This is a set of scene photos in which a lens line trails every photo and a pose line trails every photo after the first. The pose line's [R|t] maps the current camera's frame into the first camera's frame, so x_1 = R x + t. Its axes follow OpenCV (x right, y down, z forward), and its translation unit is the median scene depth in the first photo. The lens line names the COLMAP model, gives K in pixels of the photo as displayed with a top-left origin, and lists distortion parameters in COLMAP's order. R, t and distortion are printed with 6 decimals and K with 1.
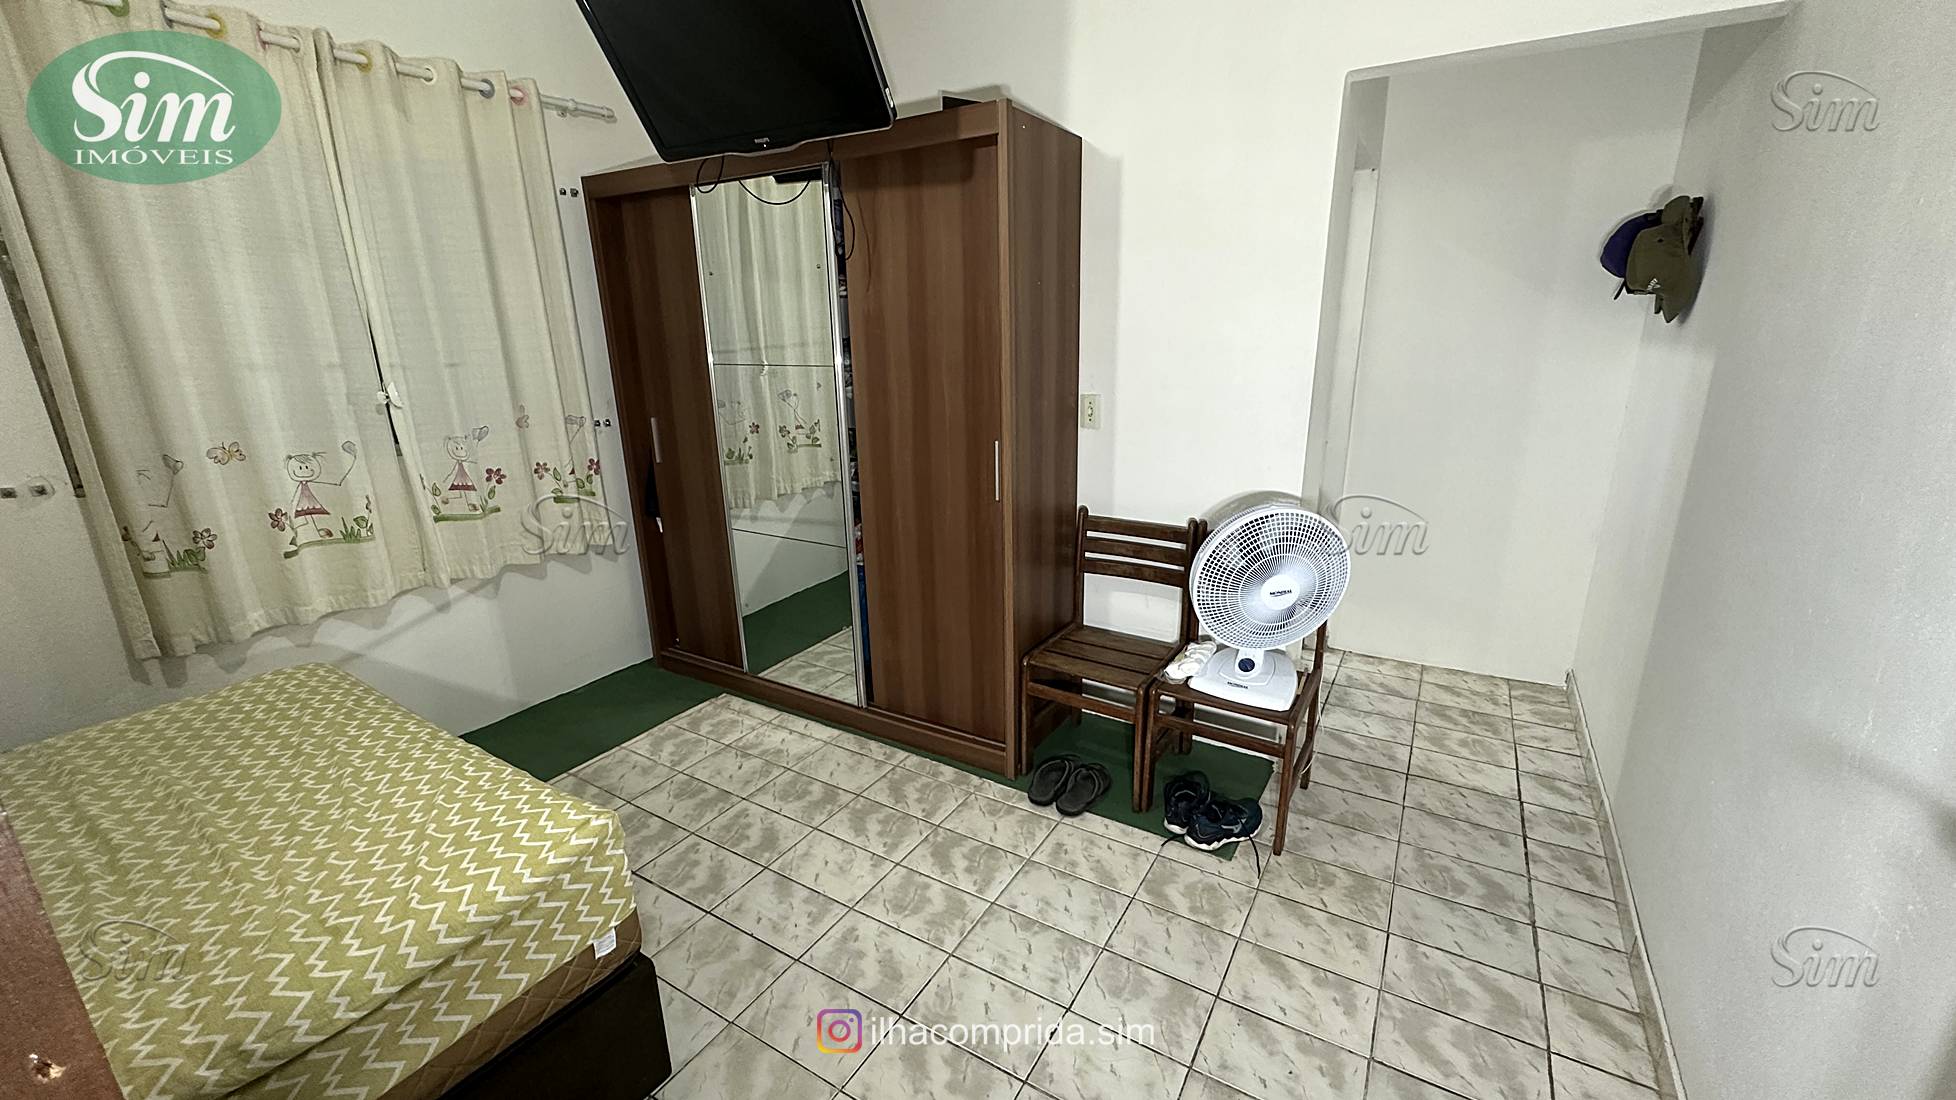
lens RADIAL K [[781.6, 0, 975.1], [0, 781.6, 551.1], [0, 0, 1]] dist [-0.001839, -0.000170]
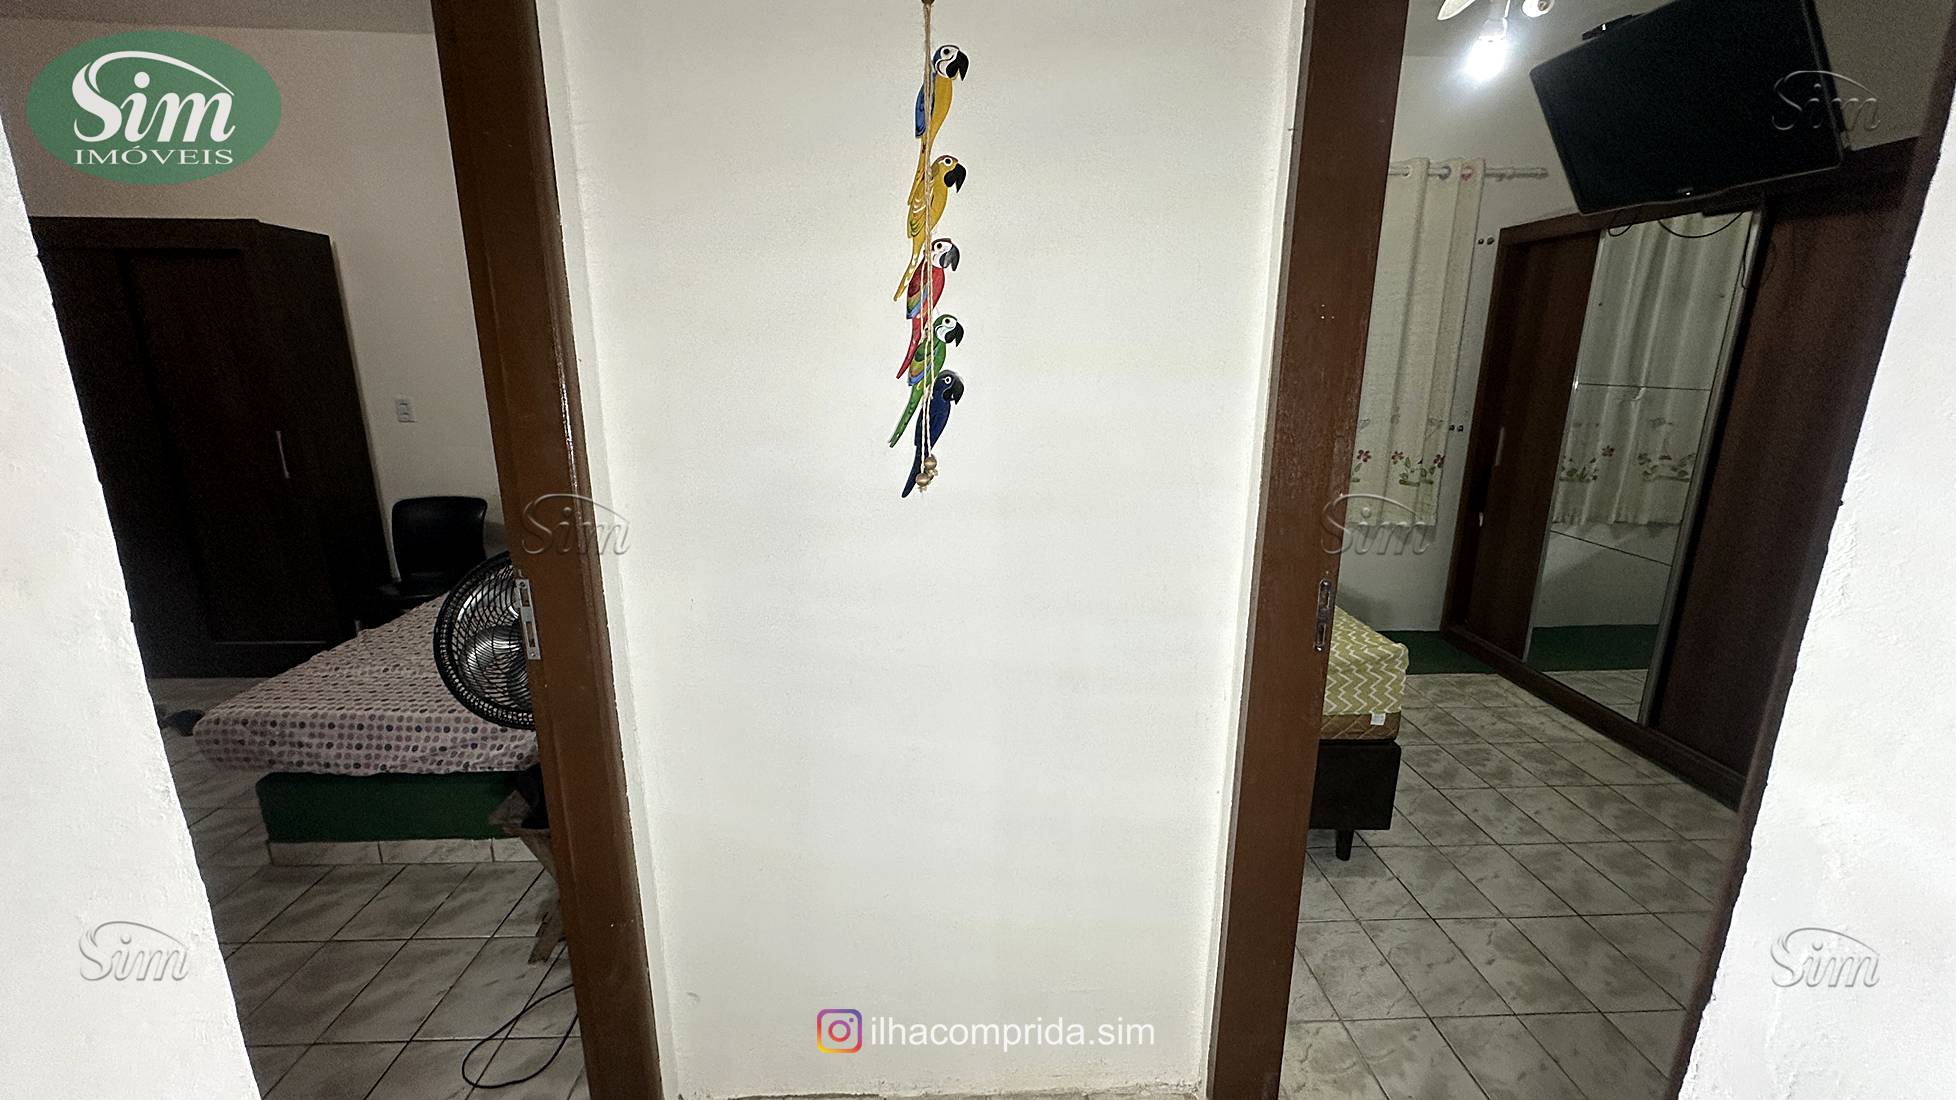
lens RADIAL K [[781.6, 0, 975.1], [0, 781.6, 551.1], [0, 0, 1]] dist [-0.001839, -0.000170]
pose [[0.559225, 0.223518, -0.798315, 0.129976], [-0.247988, 0.963977, 0.096184, 0.099410], [0.791056, 0.144184, 0.594509, -0.318758]]
